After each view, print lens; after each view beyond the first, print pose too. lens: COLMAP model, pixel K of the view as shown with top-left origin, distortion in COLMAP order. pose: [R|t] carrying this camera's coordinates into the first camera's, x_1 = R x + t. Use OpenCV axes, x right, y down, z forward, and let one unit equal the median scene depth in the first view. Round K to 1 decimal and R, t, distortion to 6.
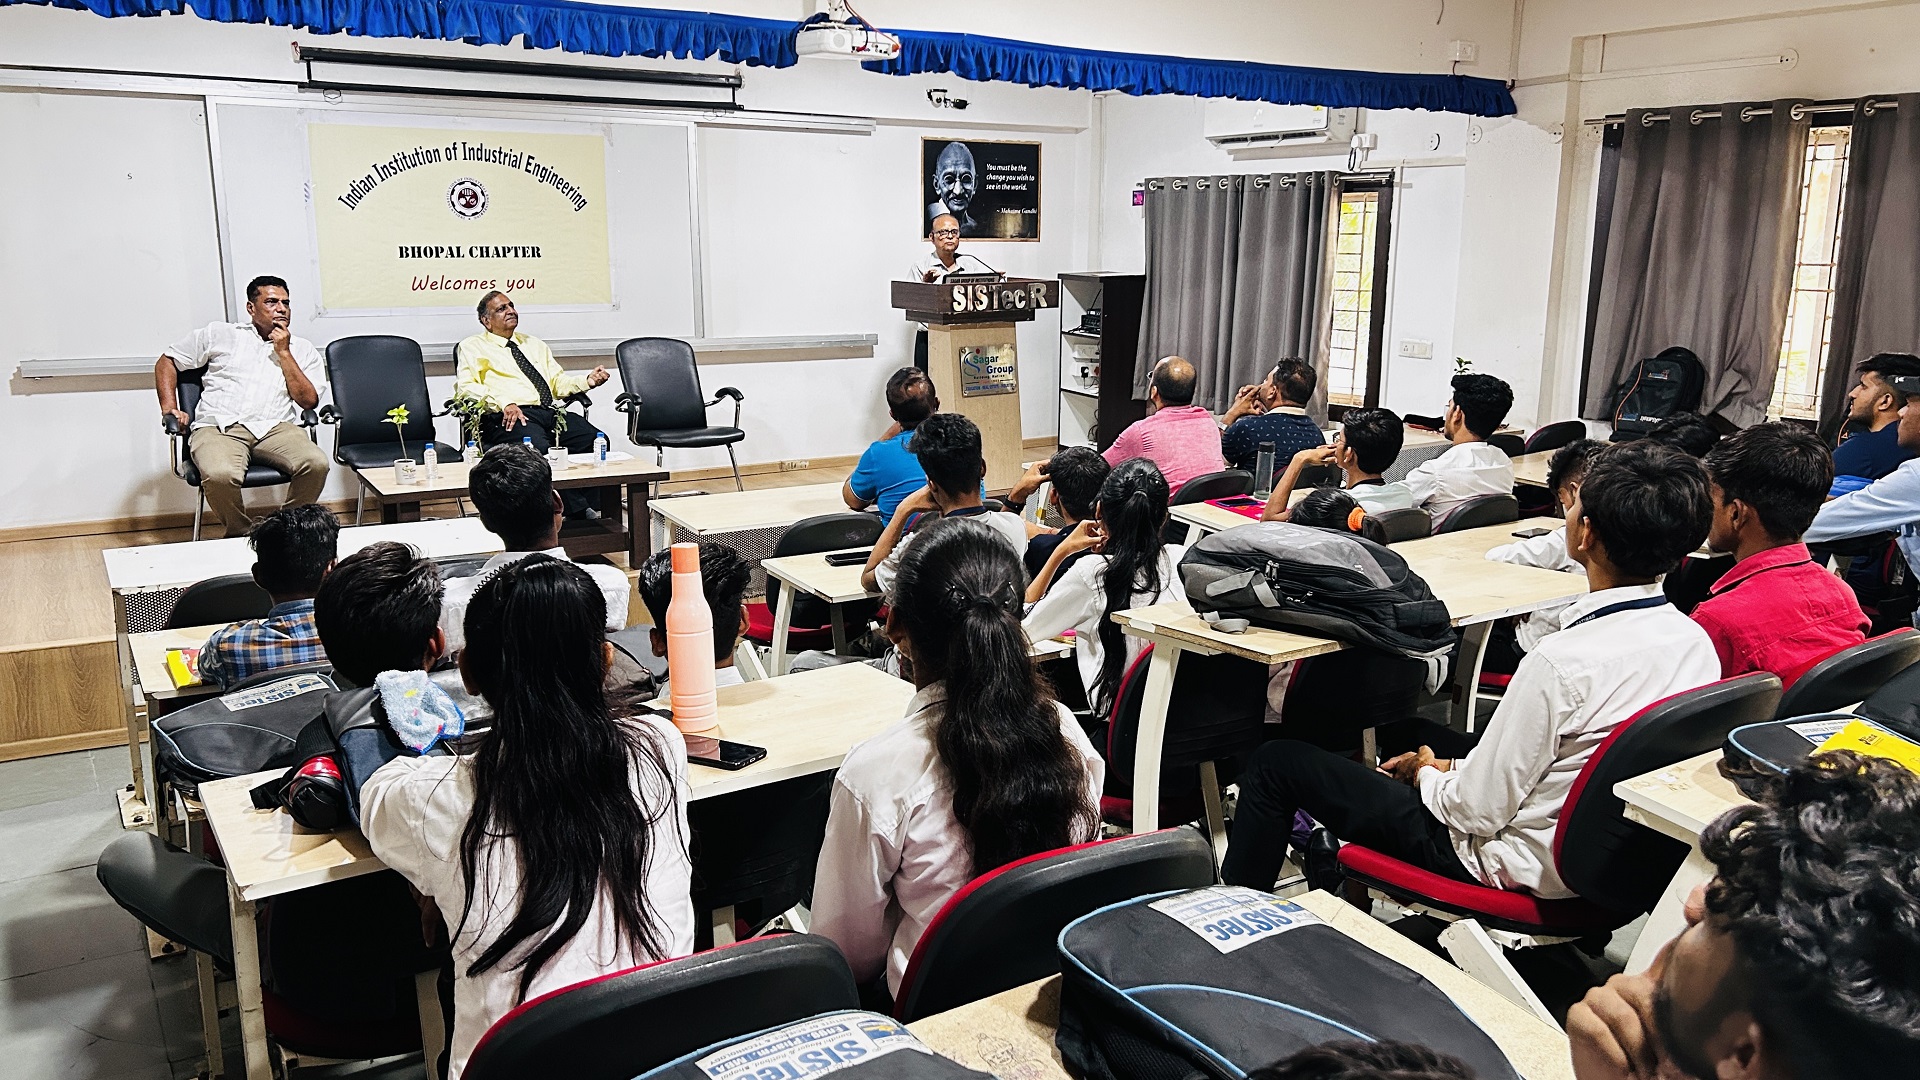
lens RADIAL K [[1470.1, 0, 956.2], [0, 1470.1, 540.5], [0, 0, 1]] dist [0.058359, -0.063250]
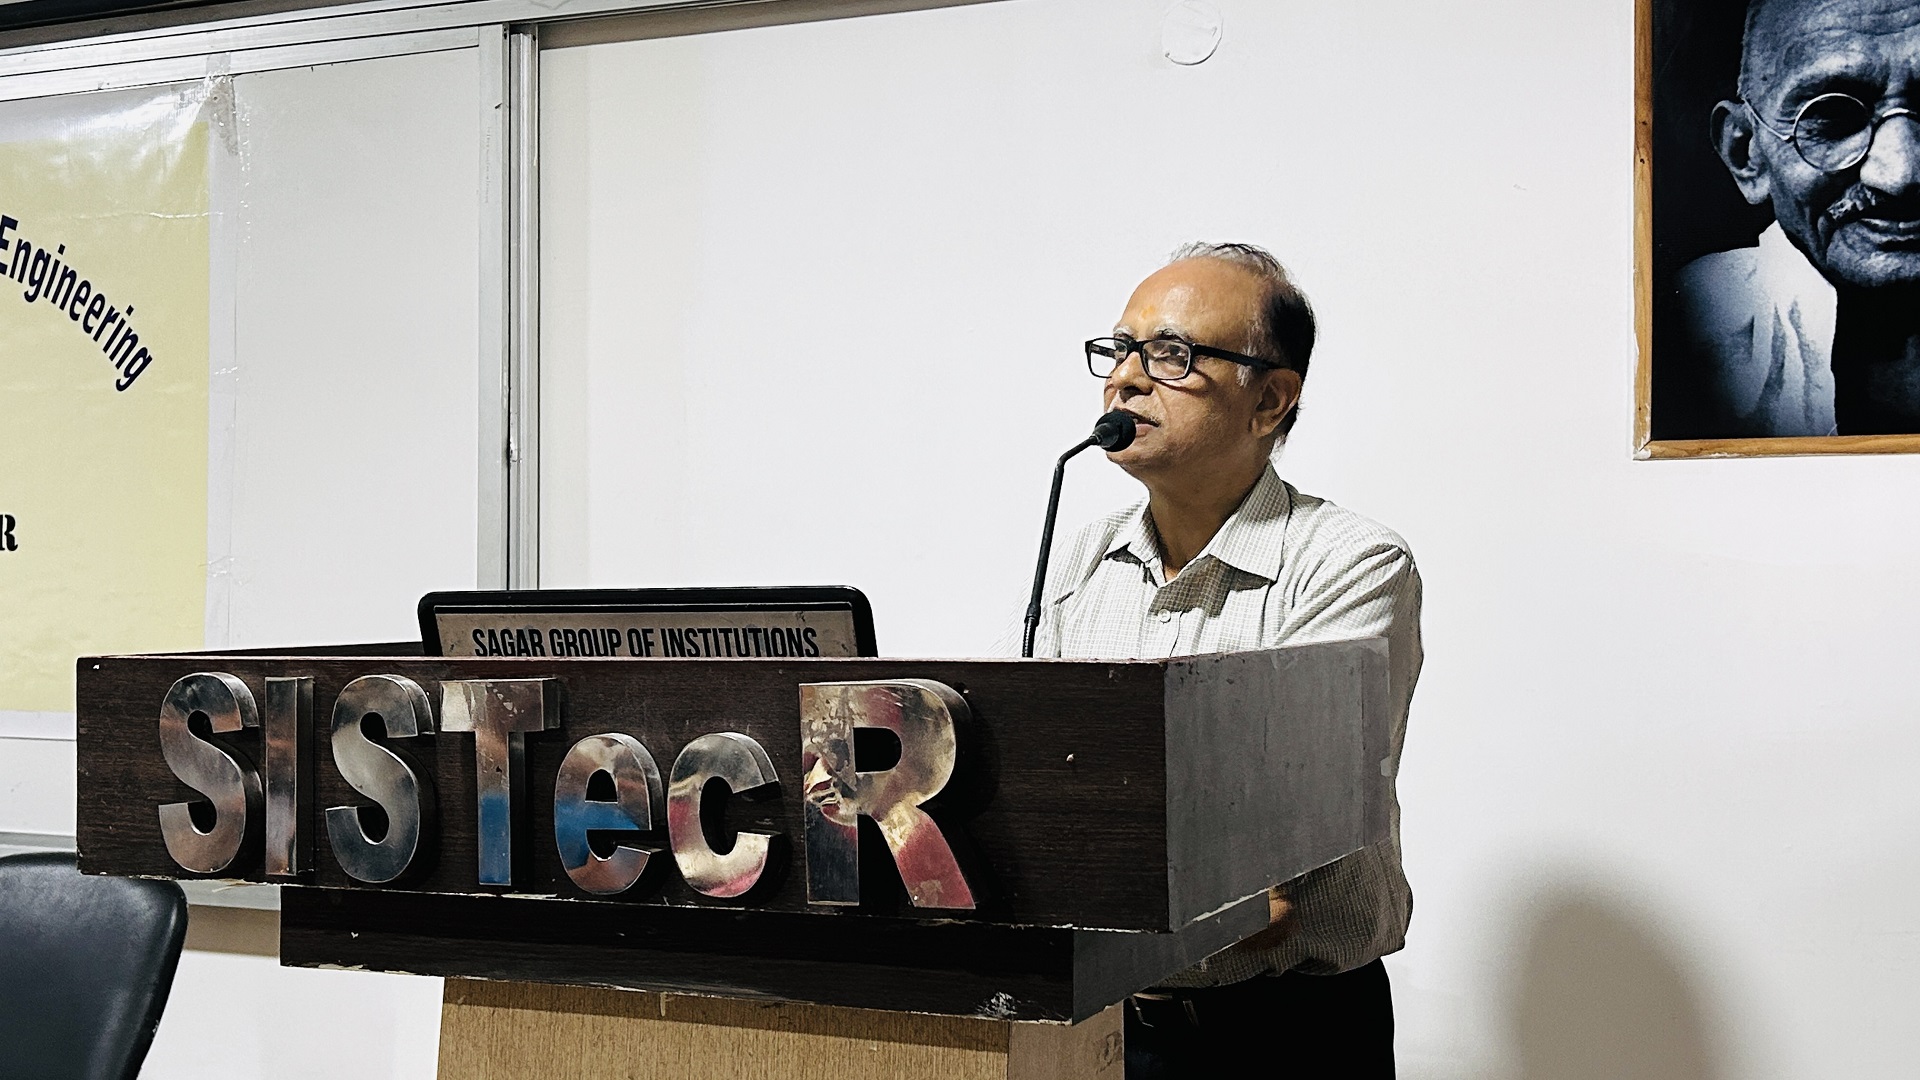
lens RADIAL K [[2248.9, 0, 959.9], [0, 2248.9, 540.2], [0, 0, 1]] dist [0.040398, 0.000000]
pose [[0.543031, -0.025966, -0.839311, 0.197170], [-0.173152, 0.974579, -0.142179, -0.164913], [0.821667, 0.222536, 0.524730, 0.933118]]
